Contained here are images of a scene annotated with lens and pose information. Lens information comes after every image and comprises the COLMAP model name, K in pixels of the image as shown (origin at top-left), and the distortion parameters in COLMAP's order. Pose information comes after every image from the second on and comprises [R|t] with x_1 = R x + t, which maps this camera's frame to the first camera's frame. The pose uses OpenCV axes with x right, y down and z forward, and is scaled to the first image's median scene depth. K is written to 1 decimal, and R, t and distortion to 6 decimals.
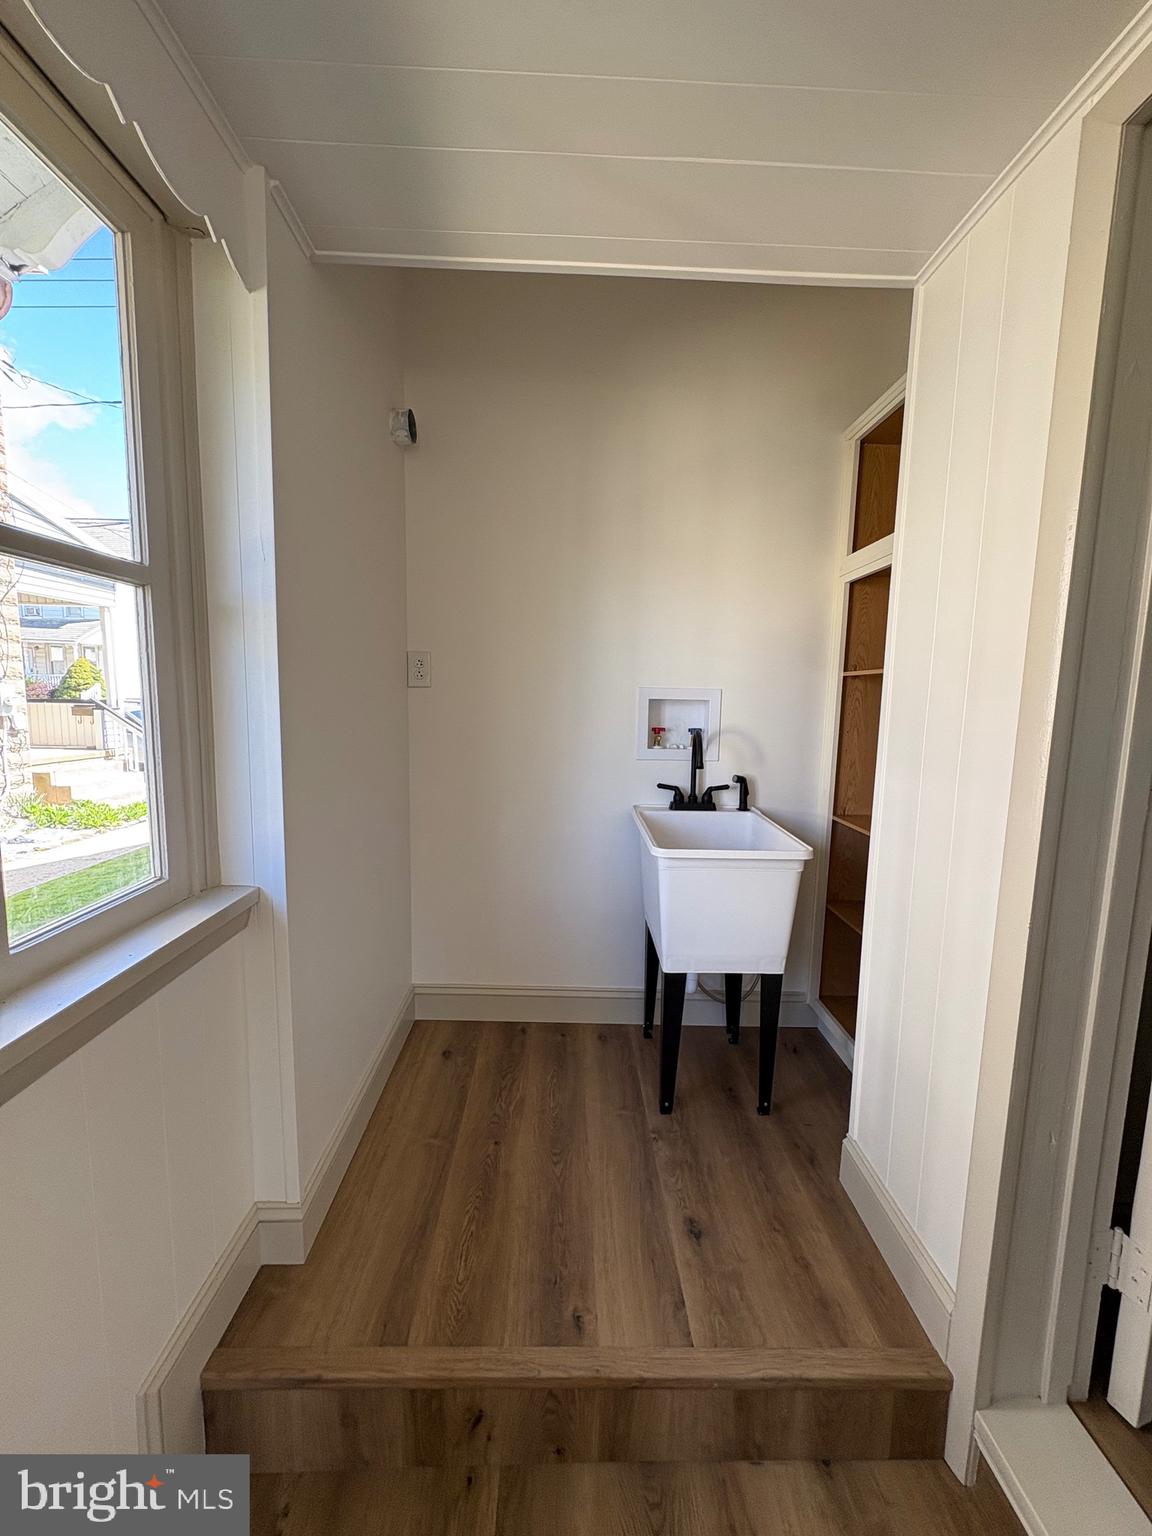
lens RADIAL K [[608.8, 0, 579.3], [0, 608.8, 761.3], [0, 0, 1]] dist [-0.002118, 0.000854]
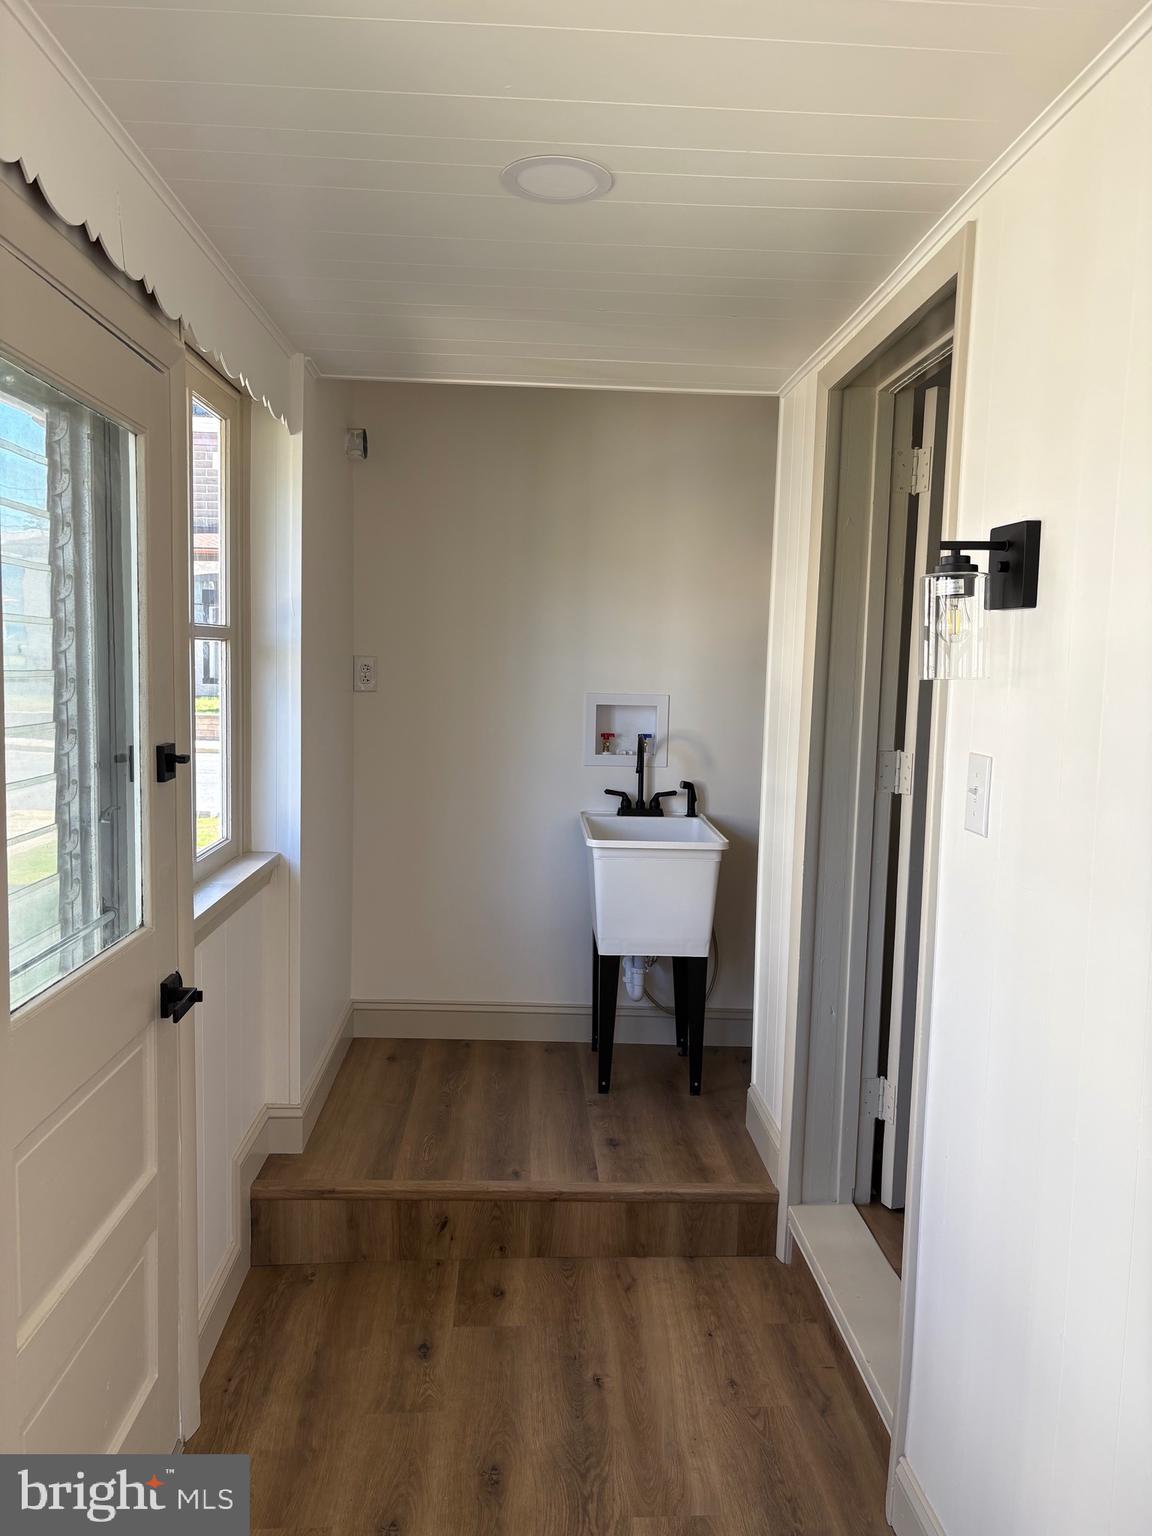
lens RADIAL K [[1157.2, 0, 574.8], [0, 1157.2, 769.1], [0, 0, 1]] dist [0.055375, -0.066599]
pose [[0.999755, 0.002937, 0.021958, 0.059908], [-0.002549, 0.999840, -0.017720, 0.058708], [-0.022007, 0.017660, 0.999602, -1.405154]]
